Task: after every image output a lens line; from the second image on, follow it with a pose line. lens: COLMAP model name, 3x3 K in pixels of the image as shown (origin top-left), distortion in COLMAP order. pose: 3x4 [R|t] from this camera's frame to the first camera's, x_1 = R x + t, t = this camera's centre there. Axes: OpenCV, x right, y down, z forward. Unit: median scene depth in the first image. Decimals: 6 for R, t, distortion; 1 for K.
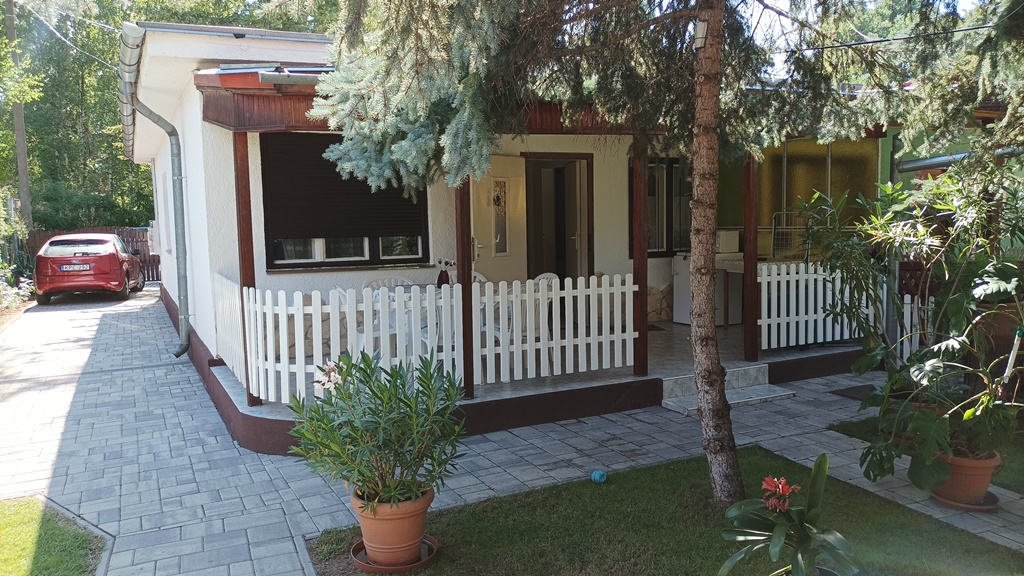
lens RADIAL K [[761.1, 0, 512.6], [0, 761.1, 289.7], [0, 0, 1]] dist [0.048883, -0.040224]
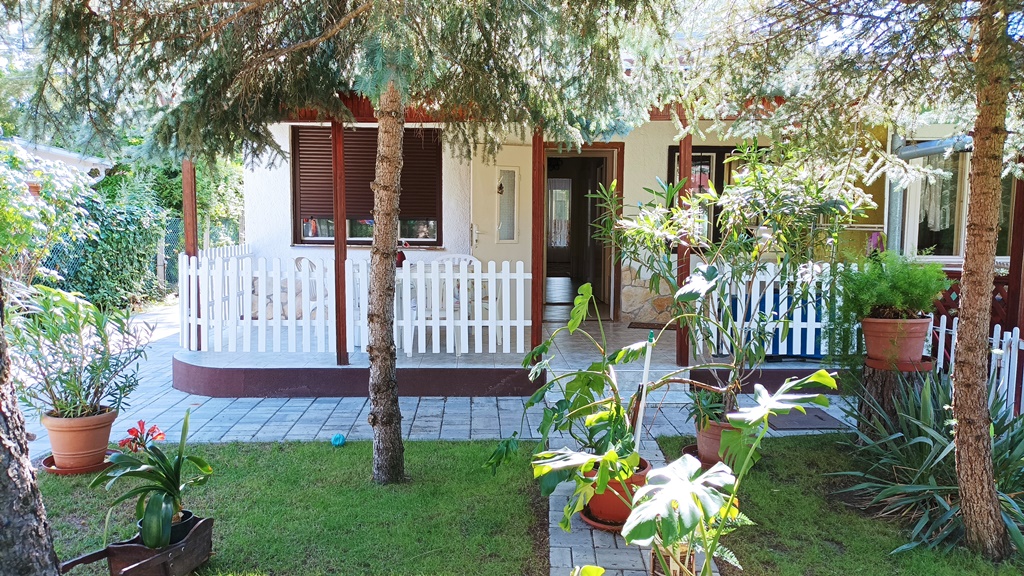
lens RADIAL K [[761.1, 0, 512.6], [0, 761.1, 285.3], [0, 0, 1]] dist [0.048883, -0.040224]
pose [[0.903764, 0.060326, -0.423759, 0.653739], [-0.060191, 0.998093, 0.013717, -0.002297], [0.423778, 0.013109, 0.905671, 0.102578]]
